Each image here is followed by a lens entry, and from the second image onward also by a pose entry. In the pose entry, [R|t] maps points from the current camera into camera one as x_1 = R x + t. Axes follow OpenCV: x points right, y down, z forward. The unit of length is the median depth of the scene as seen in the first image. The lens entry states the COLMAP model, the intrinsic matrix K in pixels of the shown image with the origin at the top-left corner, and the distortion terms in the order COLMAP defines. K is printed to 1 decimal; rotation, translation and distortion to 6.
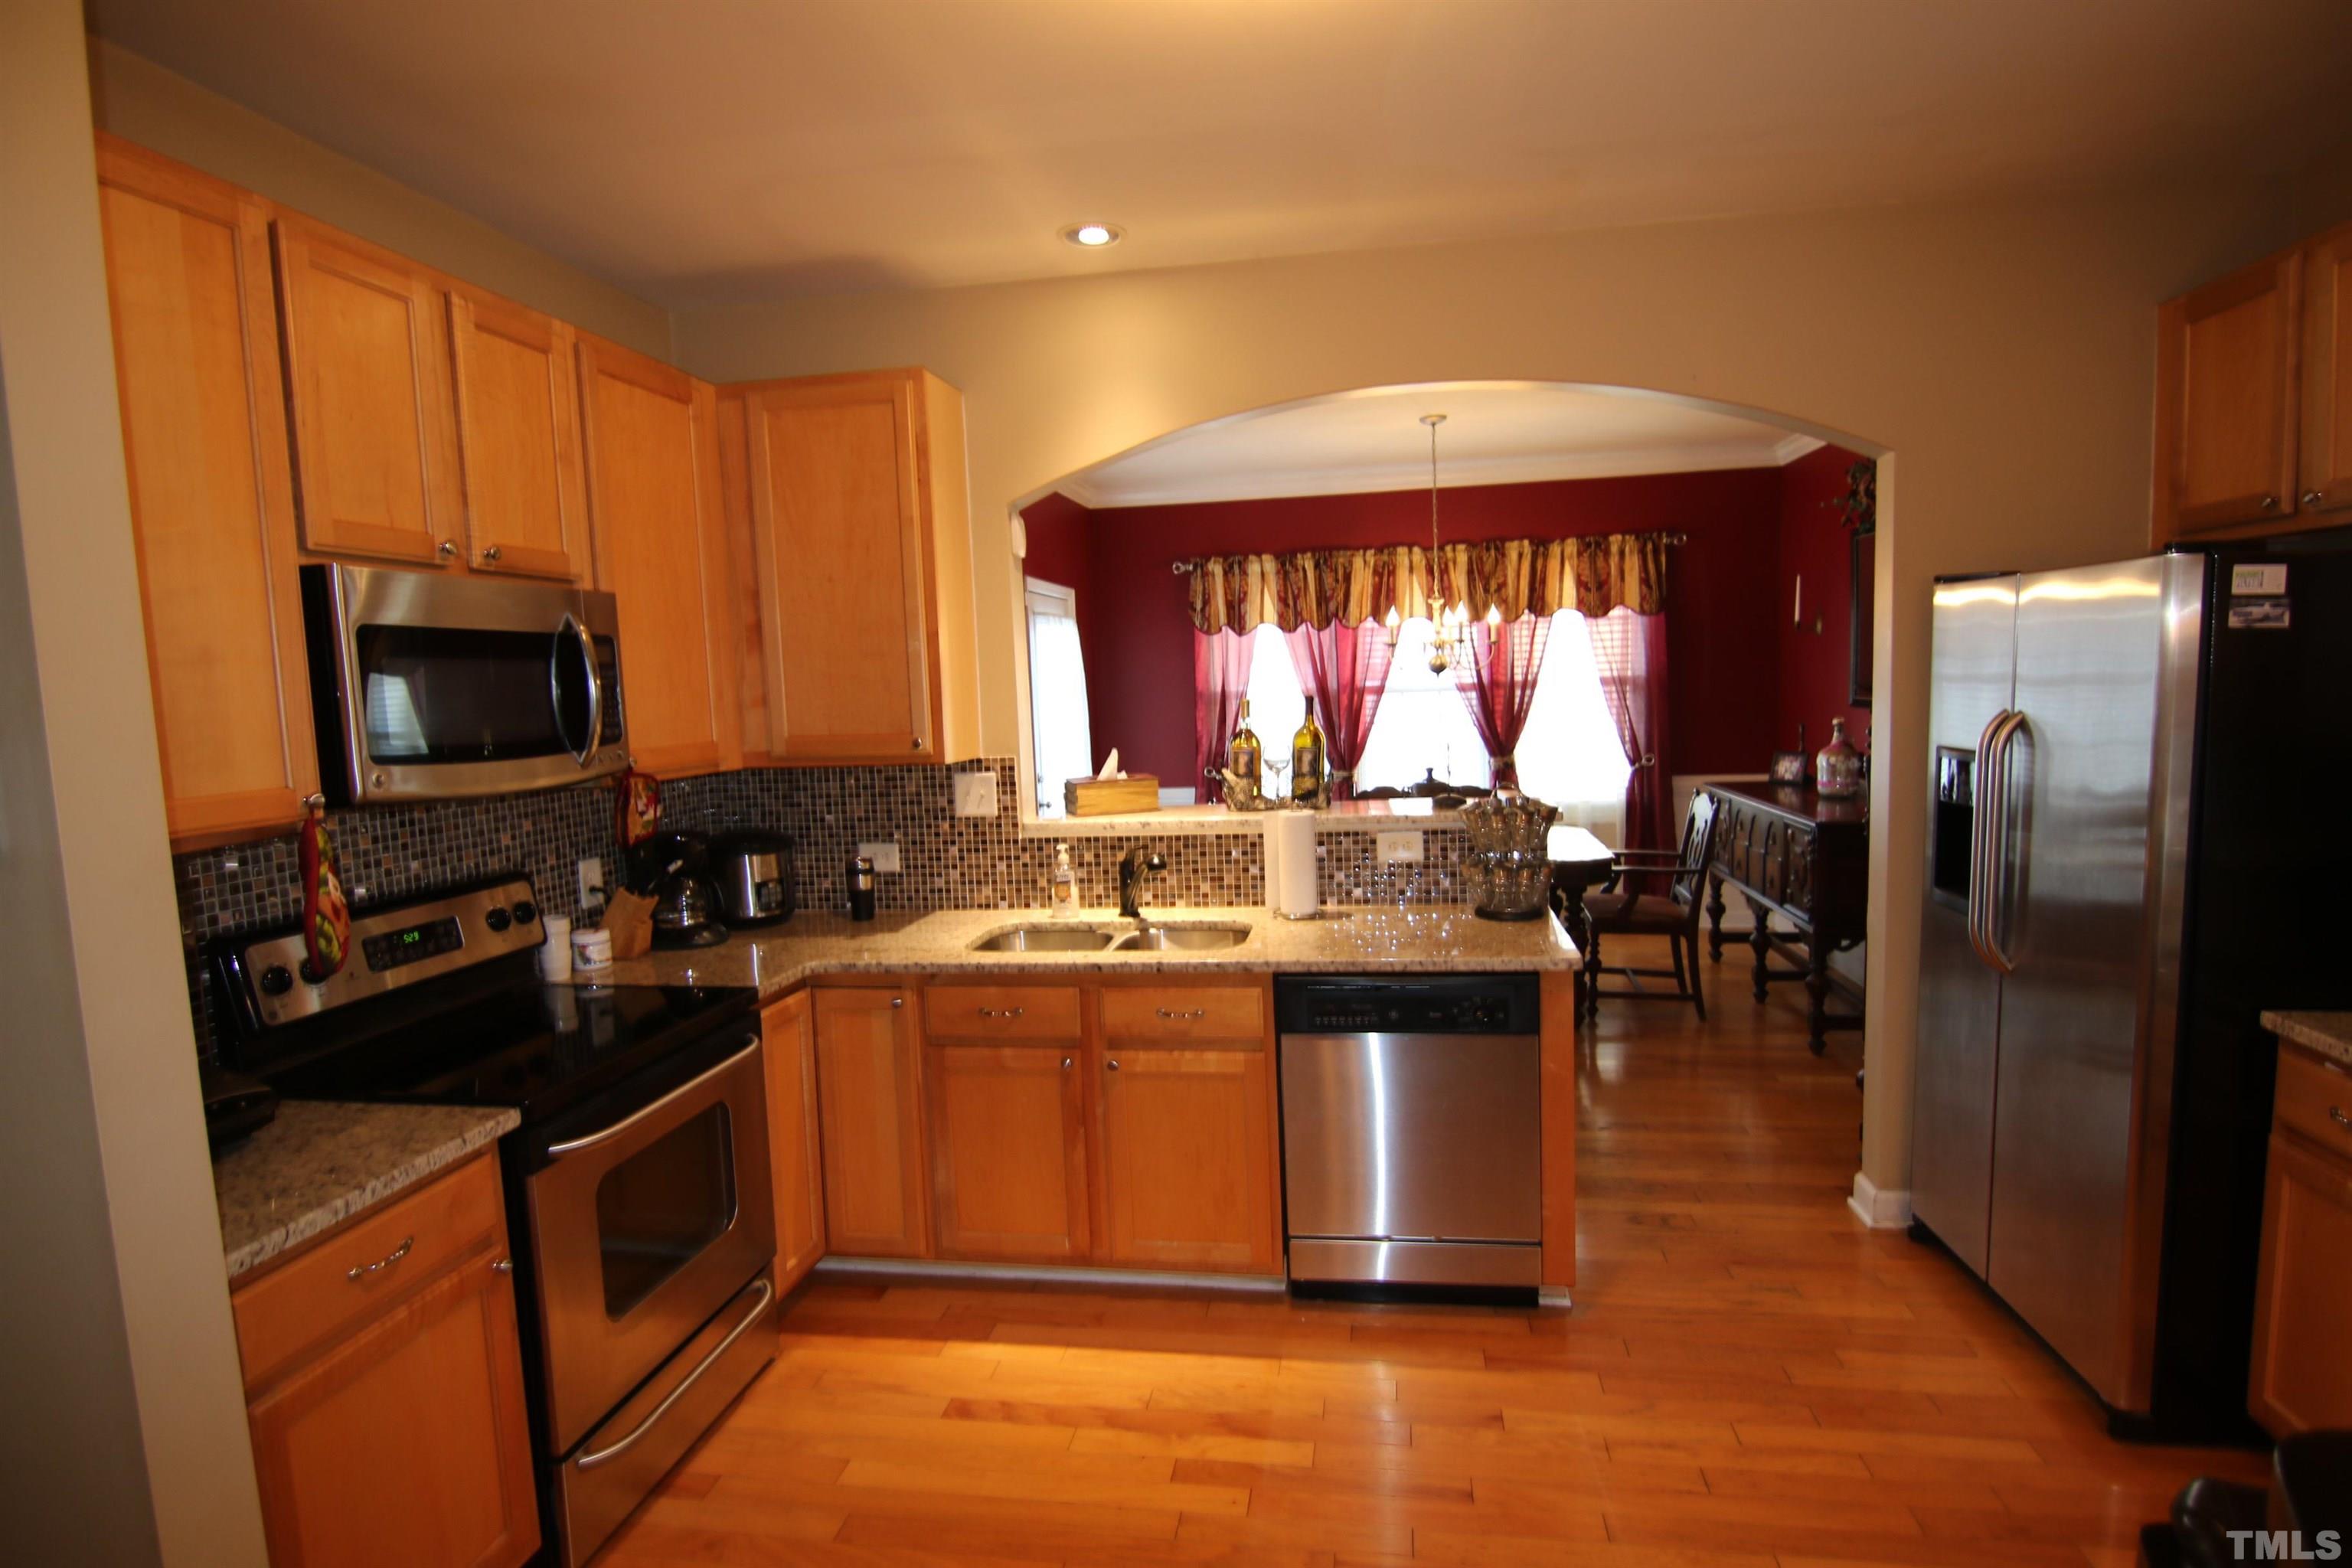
lens RADIAL K [[1184.7, 0, 1183.7], [0, 1184.7, 799.3], [0, 0, 1]] dist [-0.012727, -0.009359]
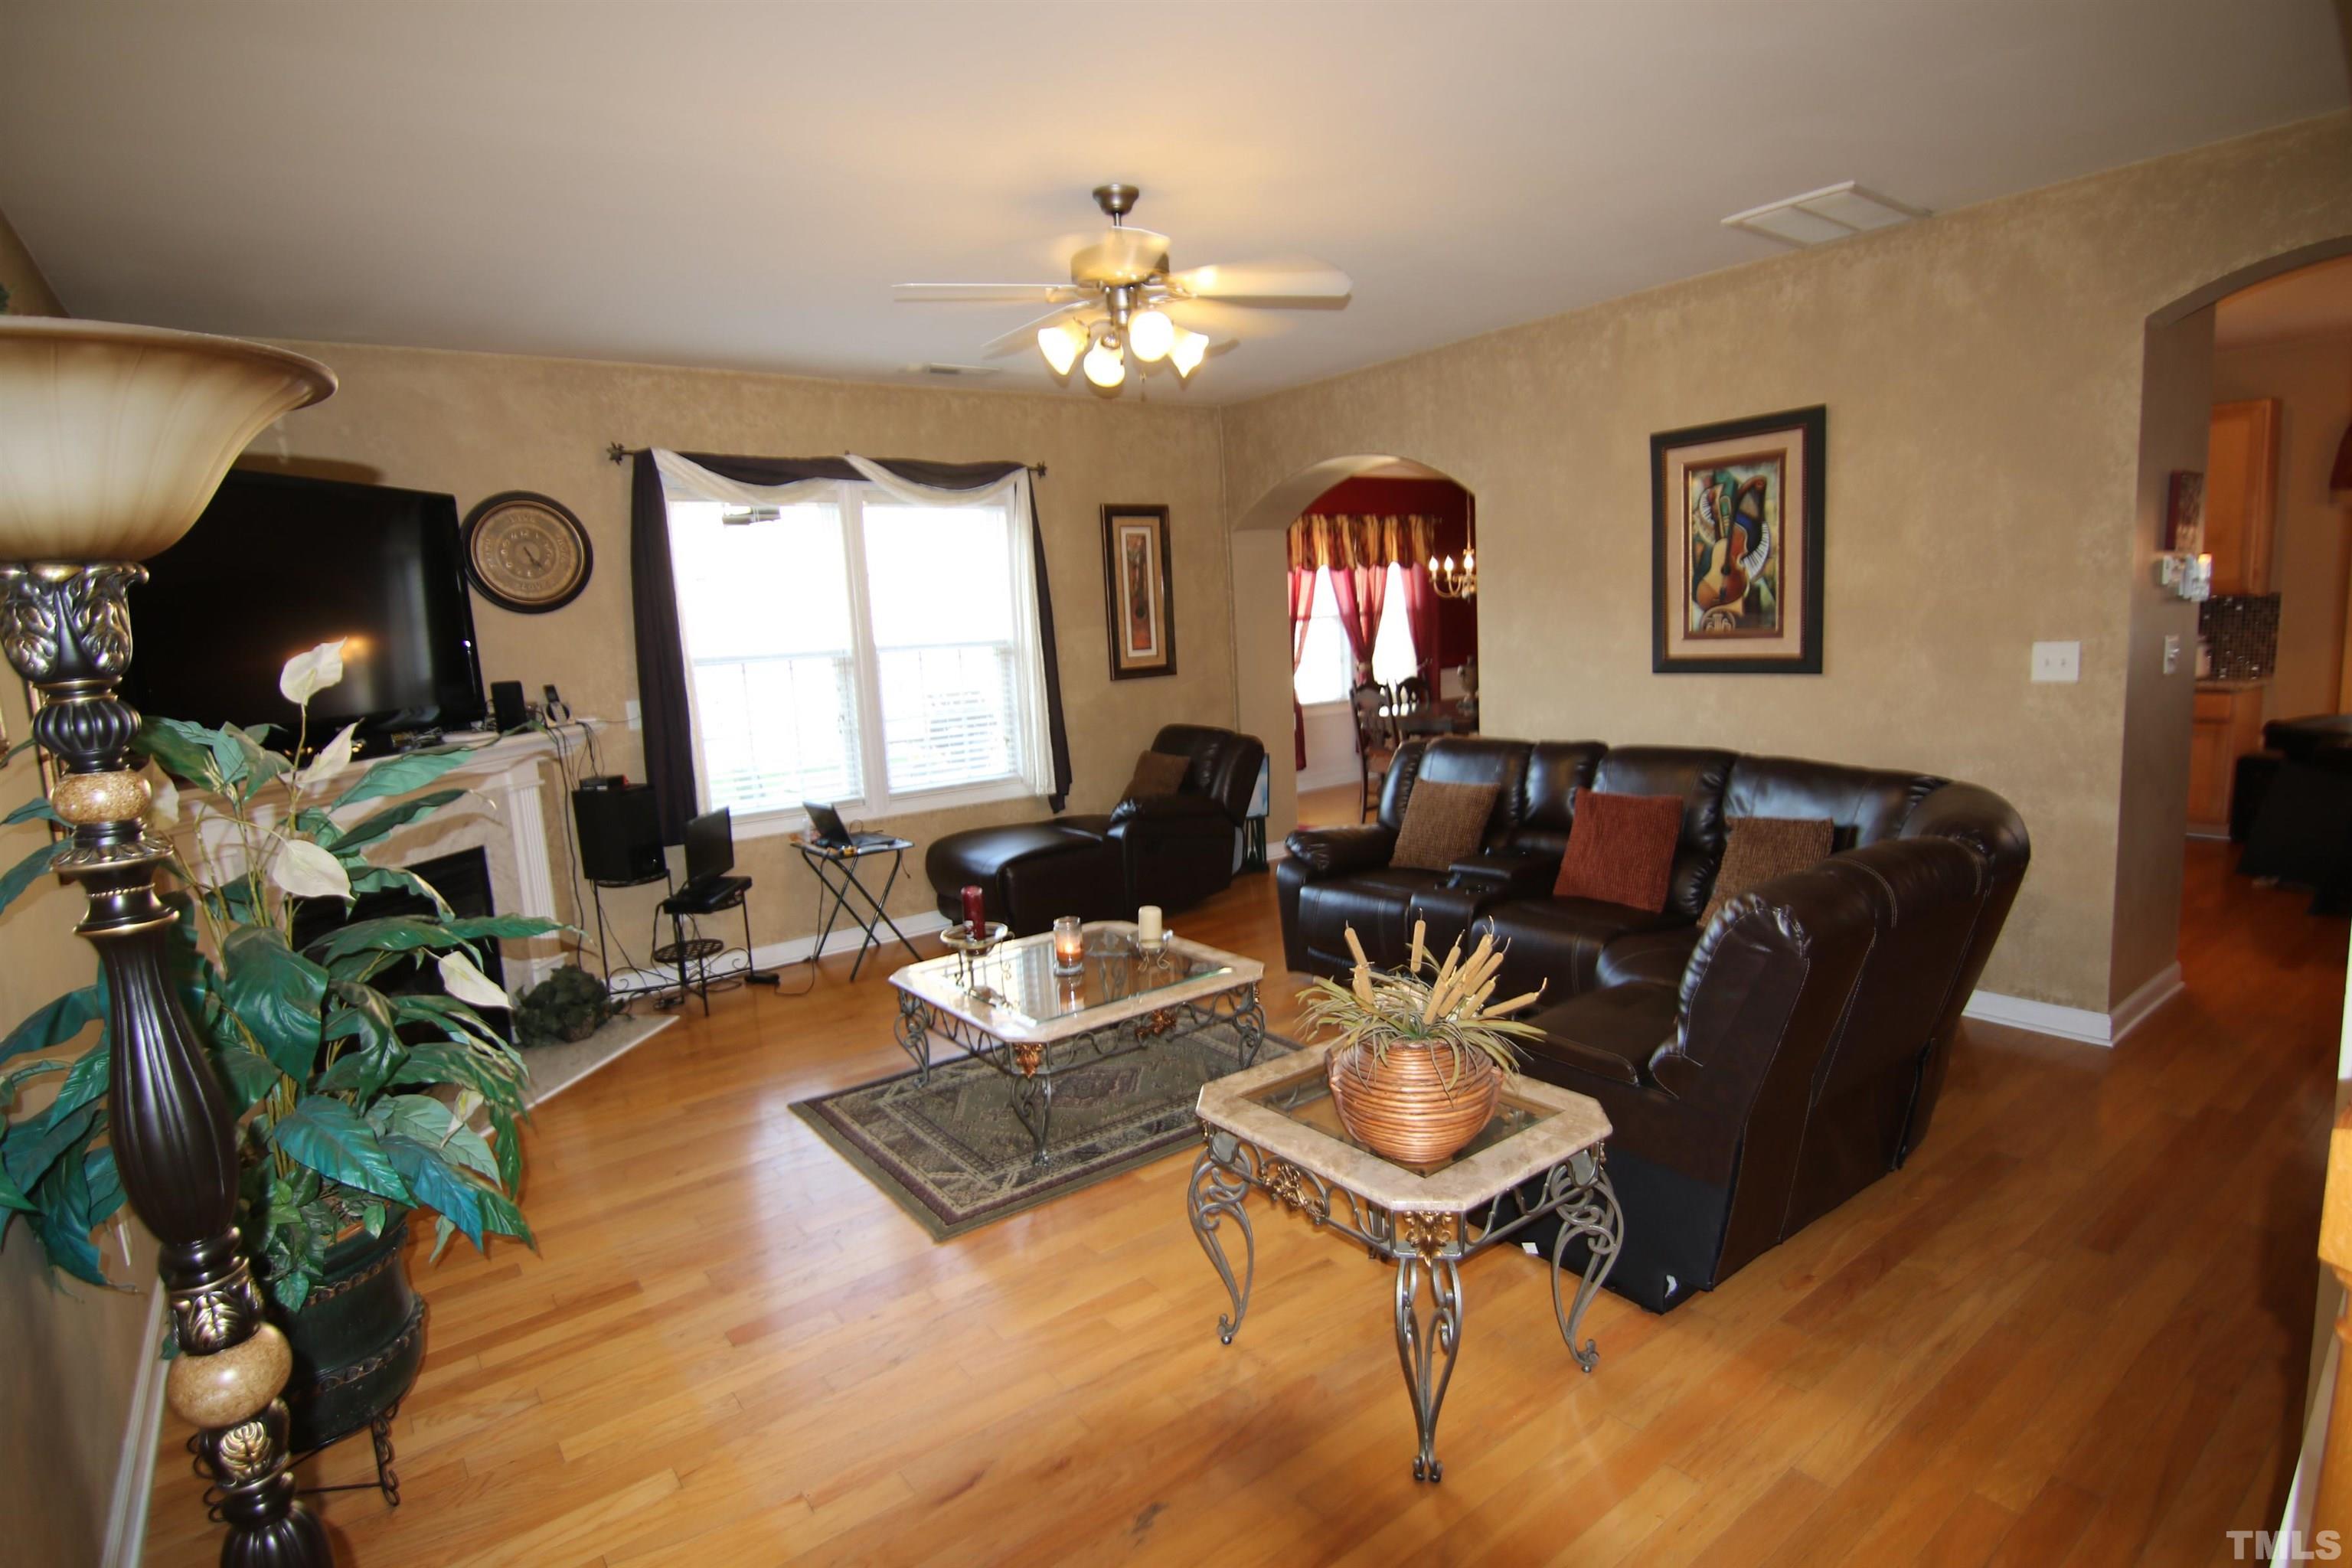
lens RADIAL K [[1184.7, 0, 1184.1], [0, 1184.7, 799.4], [0, 0, 1]] dist [-0.012727, -0.009359]
pose [[0.686334, -0.111288, 0.718721, -1.897711], [0.100709, 0.993246, 0.057626, 0.052449], [-0.720280, 0.032831, 0.692906, 0.285441]]
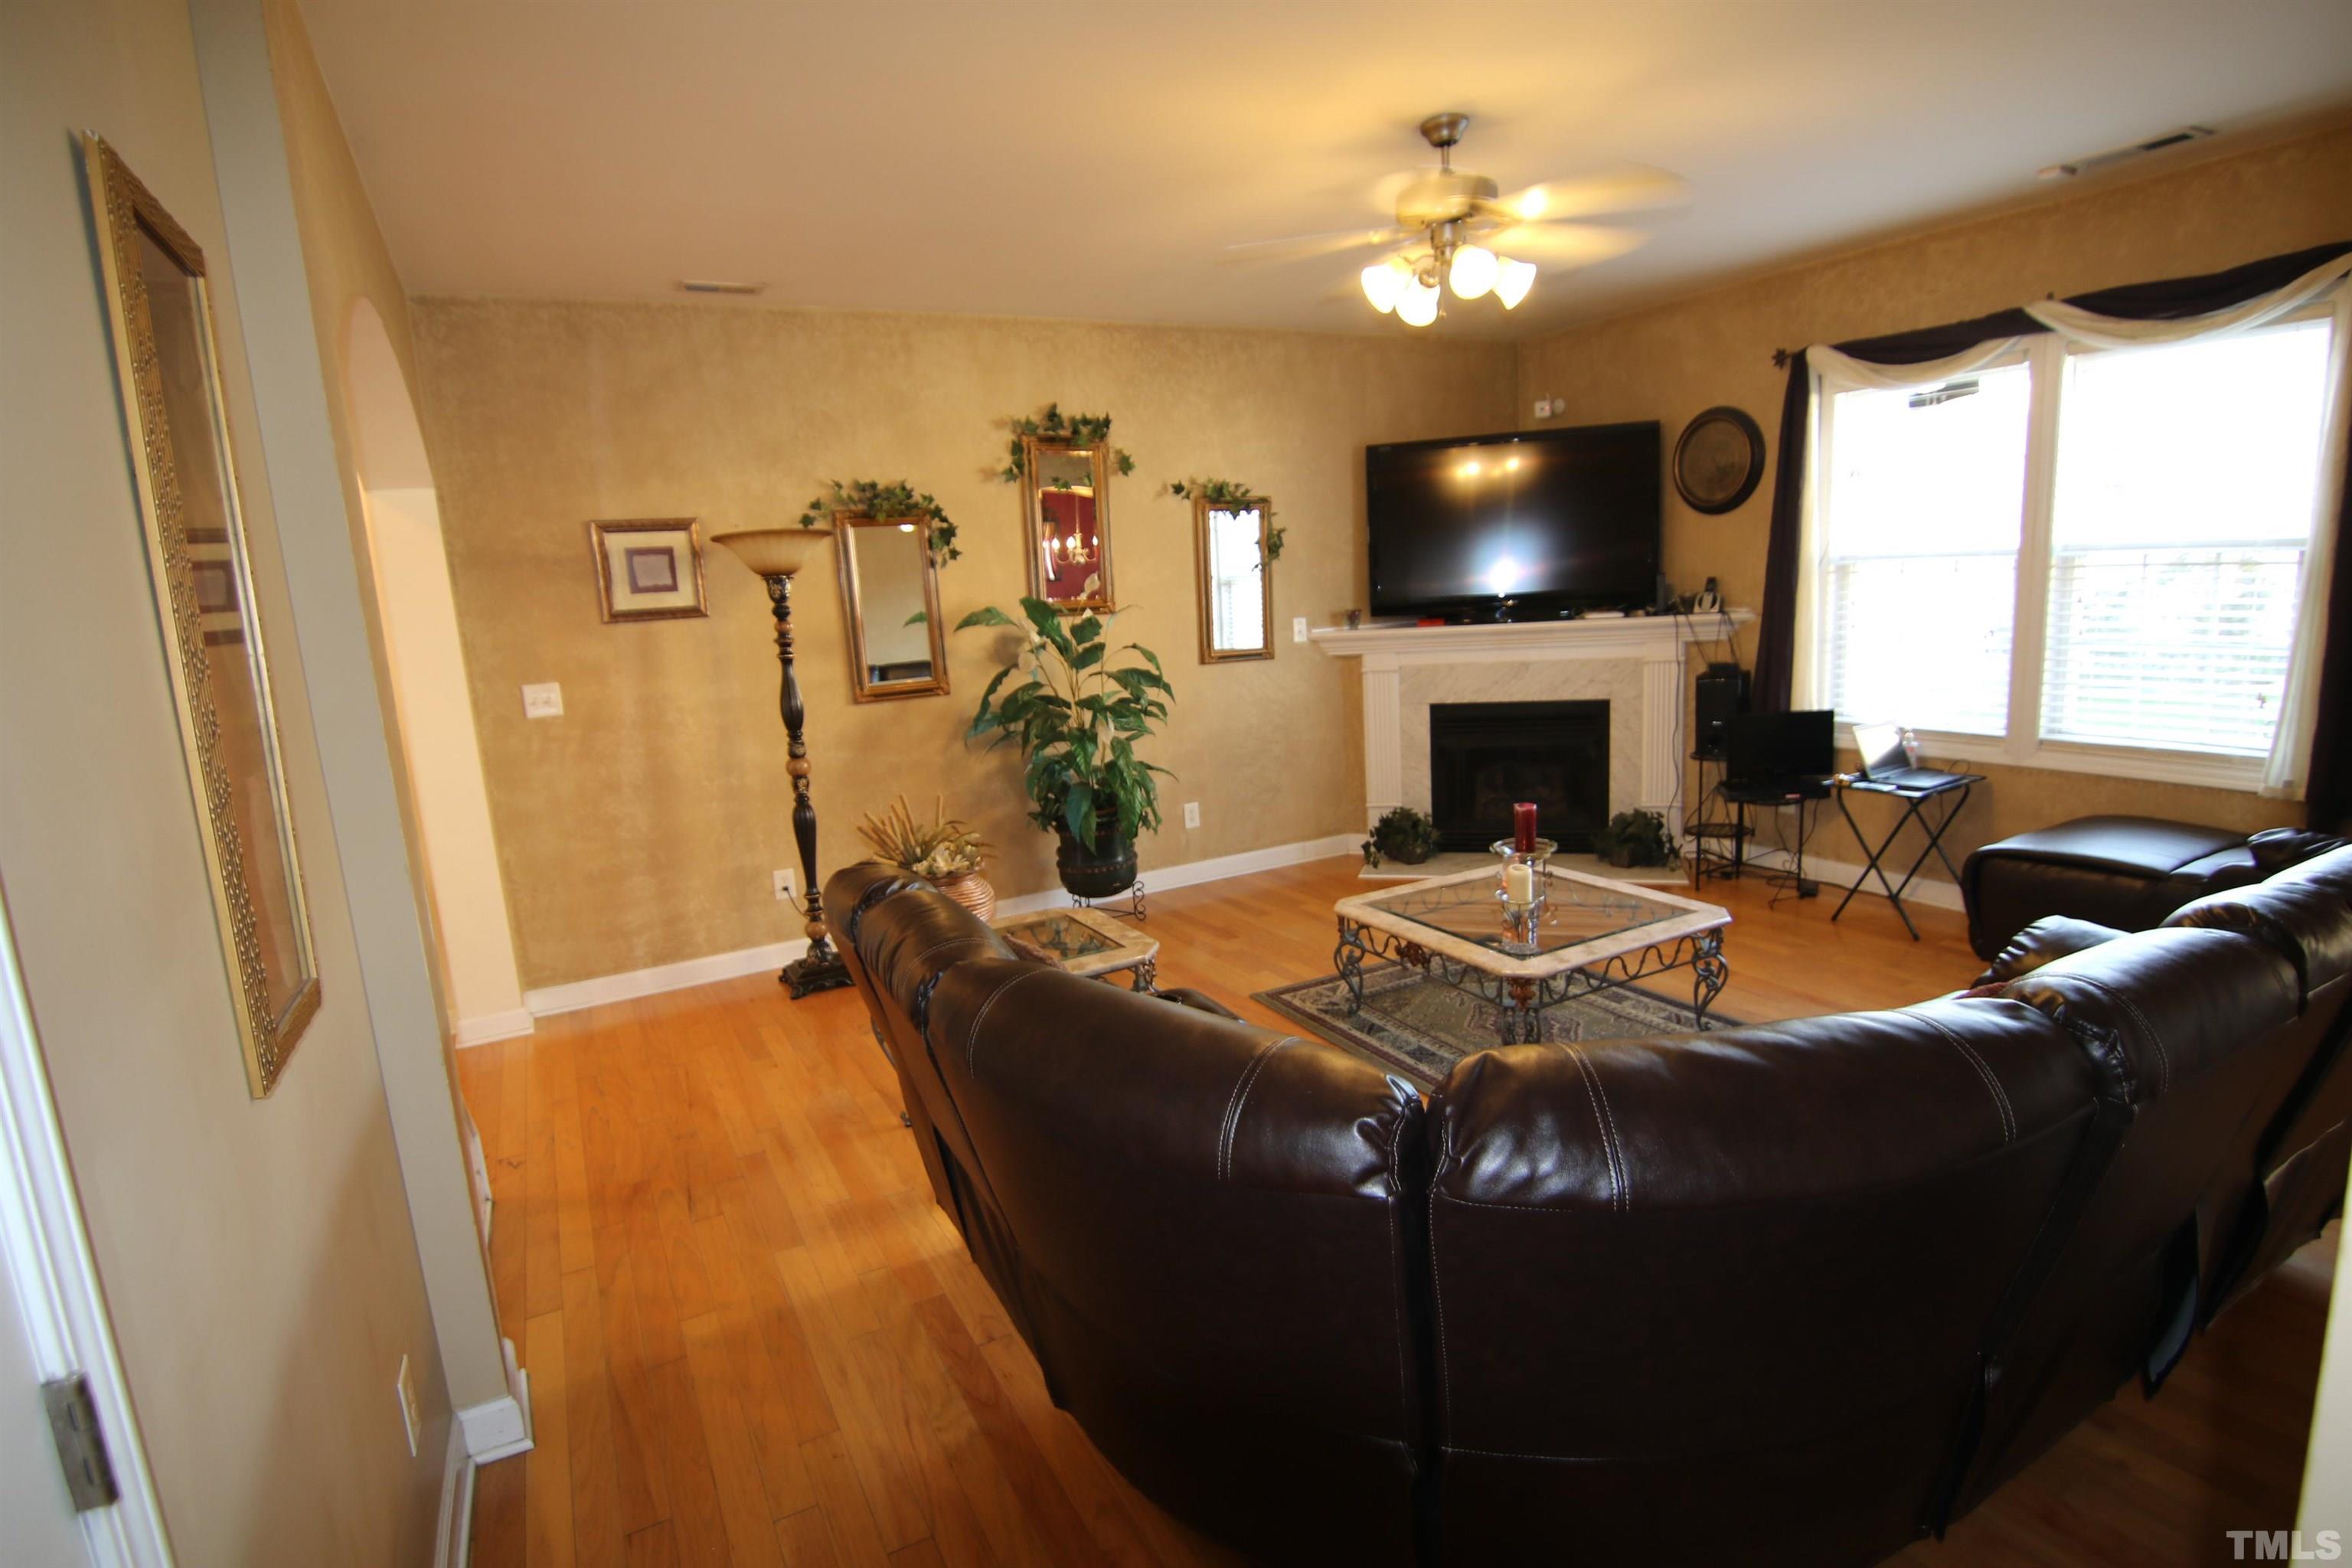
lens RADIAL K [[1184.7, 0, 1195.3], [0, 1184.7, 799.0], [0, 0, 1]] dist [-0.012727, -0.009359]
pose [[0.625830, 0.146741, -0.766032, -0.552635], [-0.043322, 0.987166, 0.153708, 0.006709], [0.778756, -0.063009, 0.624155, 0.204473]]
